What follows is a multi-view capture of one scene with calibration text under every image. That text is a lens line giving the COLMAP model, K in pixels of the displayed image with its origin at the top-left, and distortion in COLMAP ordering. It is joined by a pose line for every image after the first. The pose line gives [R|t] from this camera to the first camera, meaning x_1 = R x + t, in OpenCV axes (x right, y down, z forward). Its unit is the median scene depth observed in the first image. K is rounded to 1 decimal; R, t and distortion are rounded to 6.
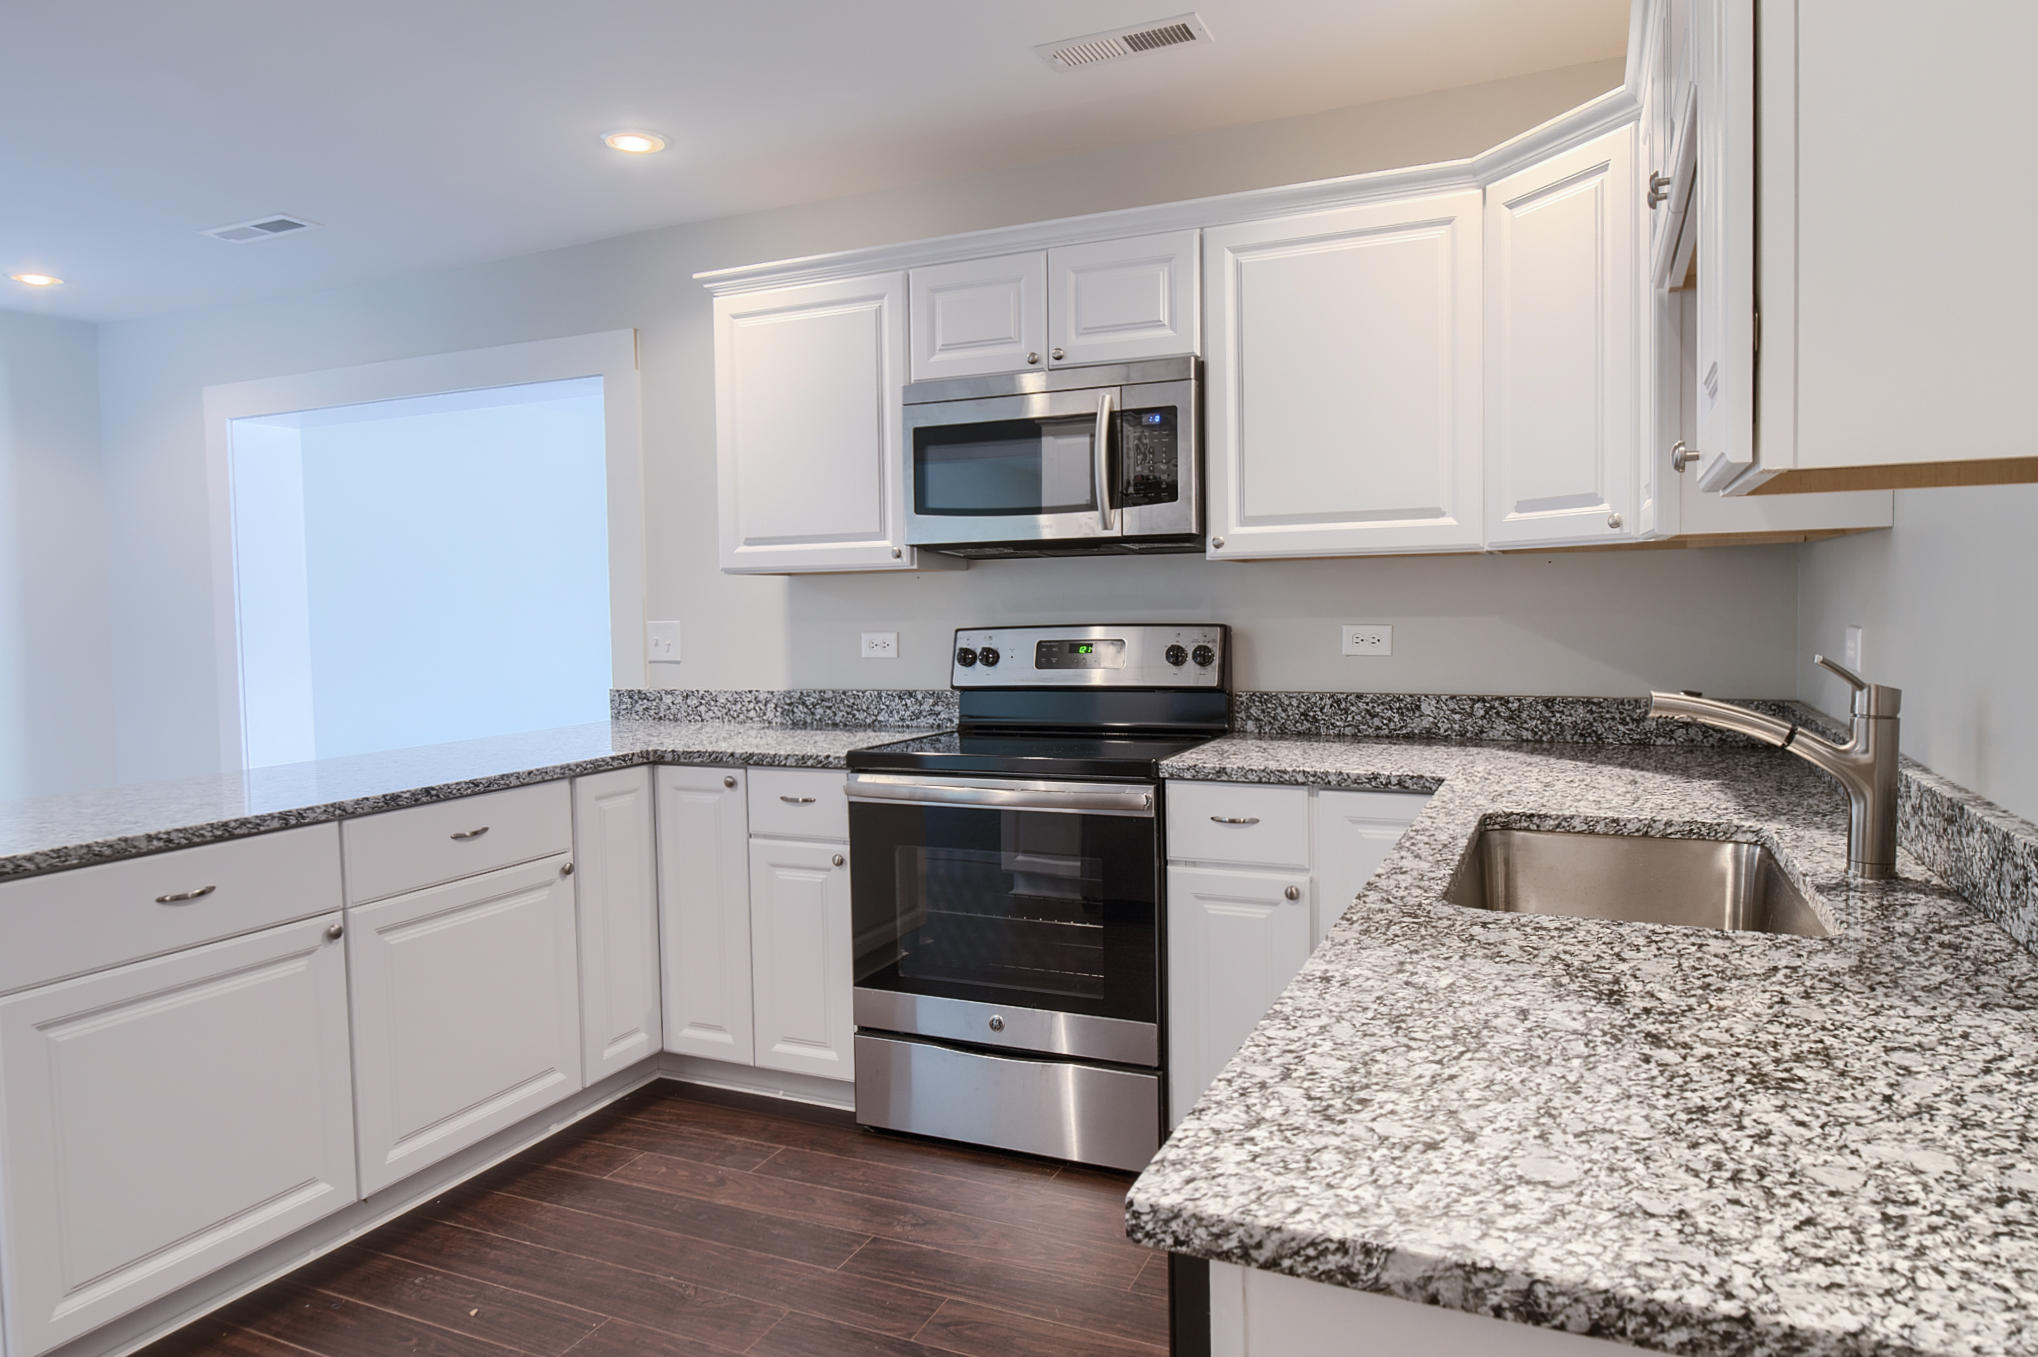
lens RADIAL K [[1263.6, 0, 1010.8], [0, 1263.6, 672.9], [0, 0, 1]] dist [-0.014240, 0.000477]
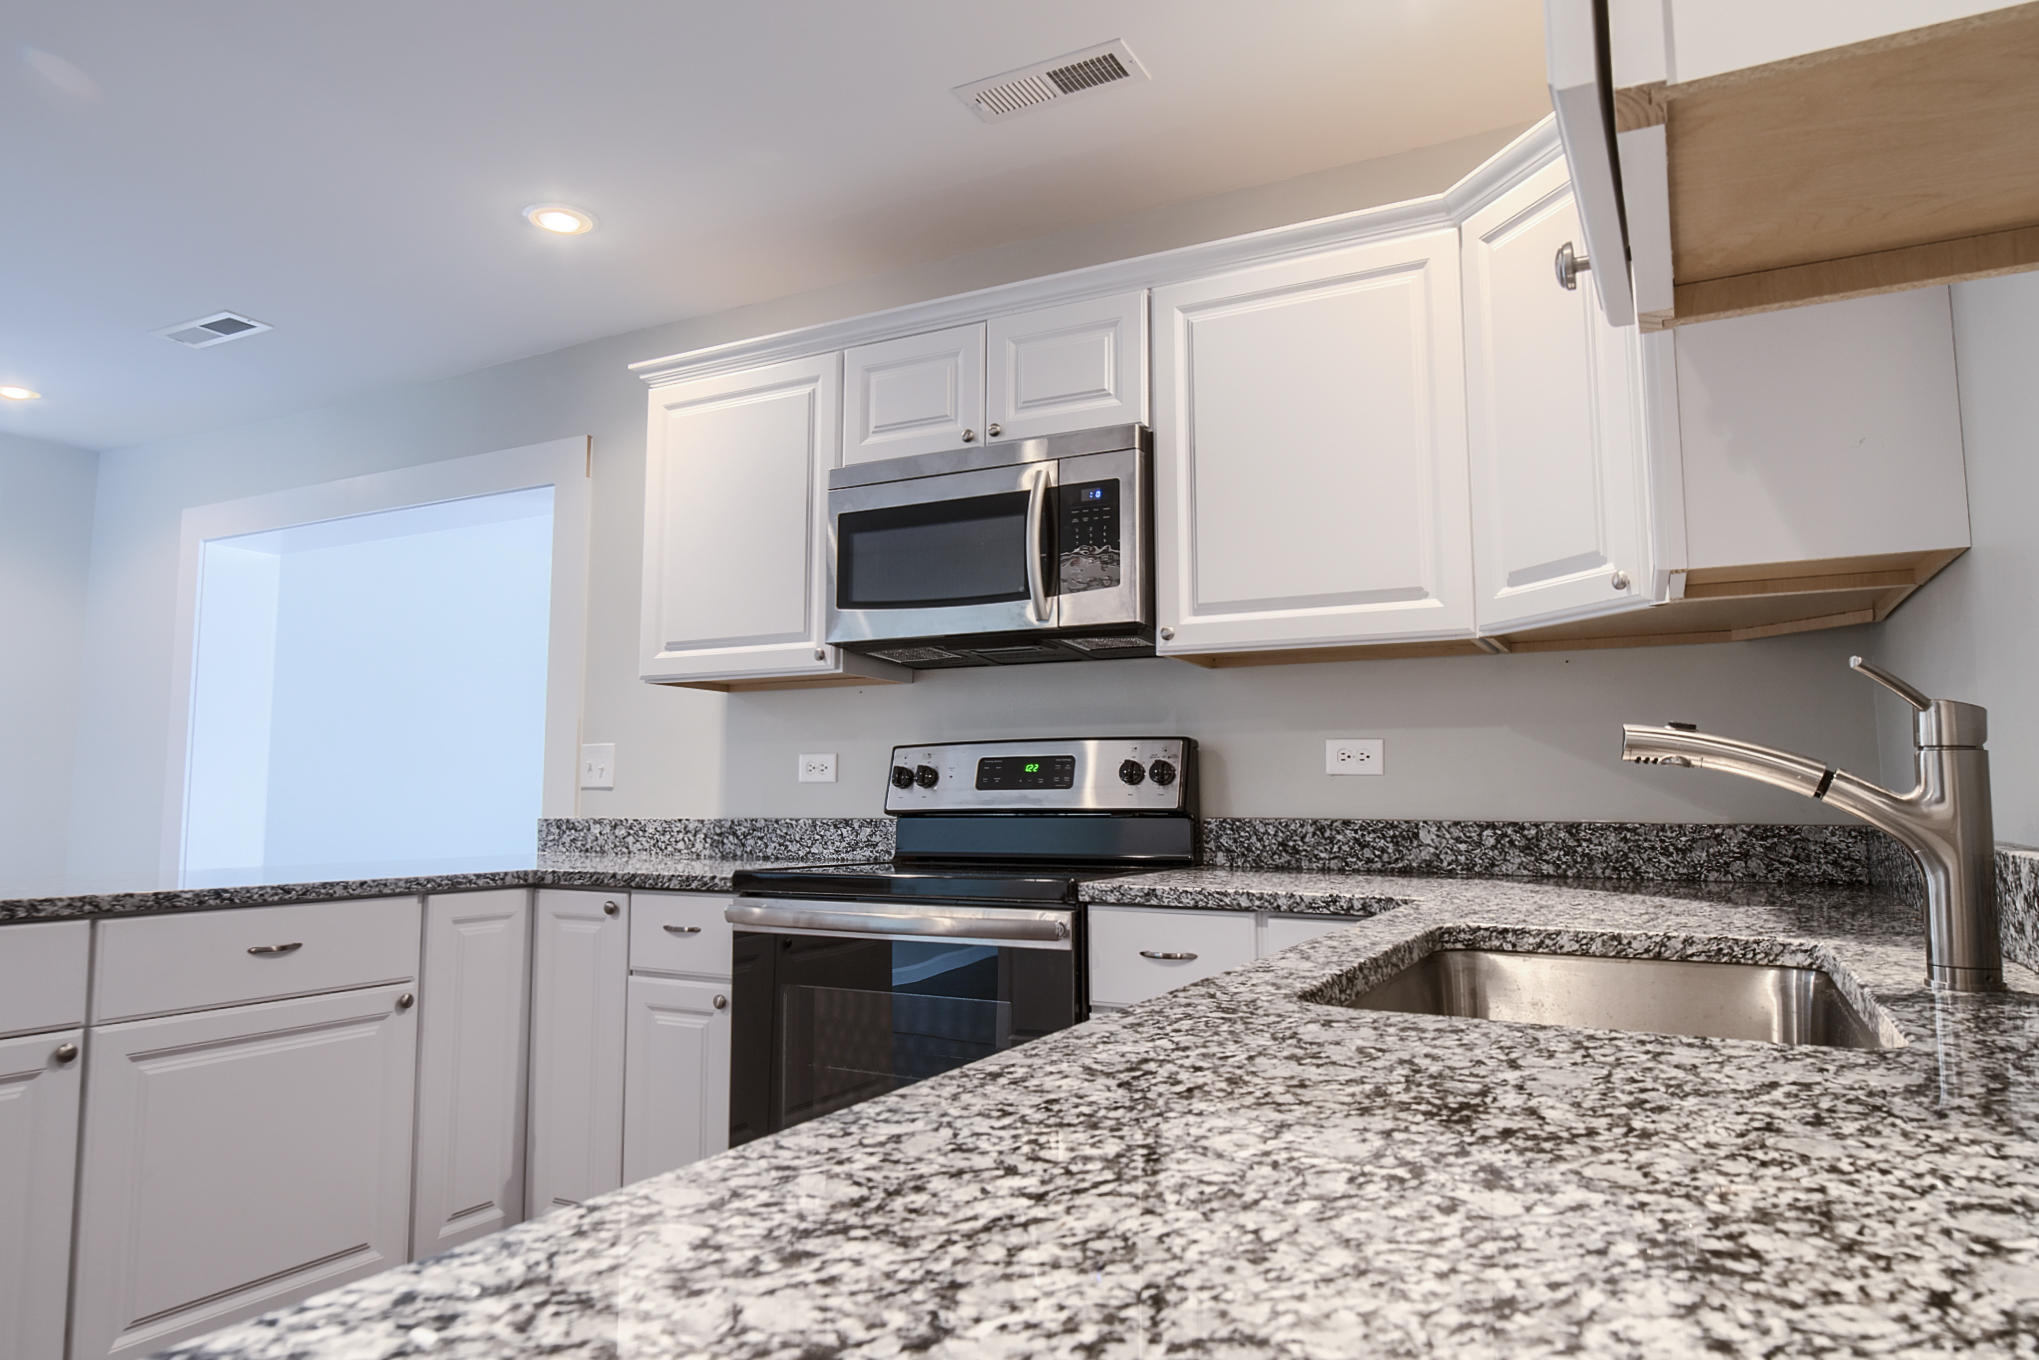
lens RADIAL K [[1267.8, 0, 1007.0], [0, 1267.8, 671.6], [0, 0, 1]] dist [-0.014238, 0.001404]
pose [[0.997496, 0.011102, -0.069842, 0.114682], [-0.021703, 0.988000, -0.152921, 0.056094], [0.067306, 0.154054, 0.985767, 0.145172]]
